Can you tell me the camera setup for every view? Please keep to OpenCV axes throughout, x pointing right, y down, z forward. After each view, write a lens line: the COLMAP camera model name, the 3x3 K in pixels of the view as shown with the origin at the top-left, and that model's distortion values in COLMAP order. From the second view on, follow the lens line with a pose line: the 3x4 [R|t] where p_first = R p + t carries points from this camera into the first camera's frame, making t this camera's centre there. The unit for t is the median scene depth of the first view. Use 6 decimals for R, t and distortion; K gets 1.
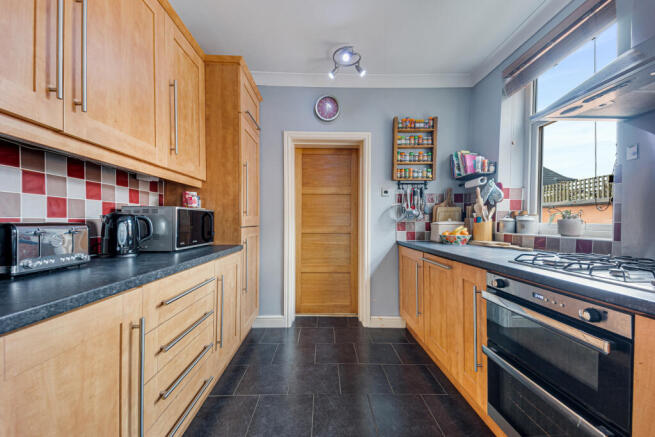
lens RADIAL K [[256.5, 0, 329.2], [0, 256.5, 222.4], [0, 0, 1]] dist [0.025822, -0.004959]
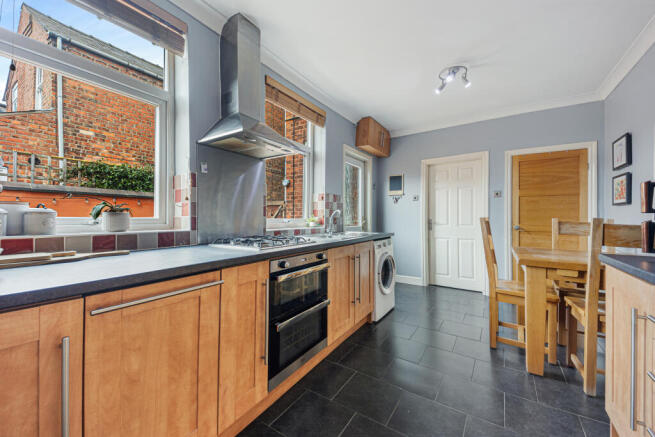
lens RADIAL K [[256.5, 0, 327.6], [0, 256.5, 217.6], [0, 0, 1]] dist [0.025822, -0.004959]
pose [[-0.819744, -0.001271, 0.572729, -0.170174], [0.000123, 0.999997, 0.002395, 0.003886], [-0.572731, 0.002034, -0.819741, 1.423186]]
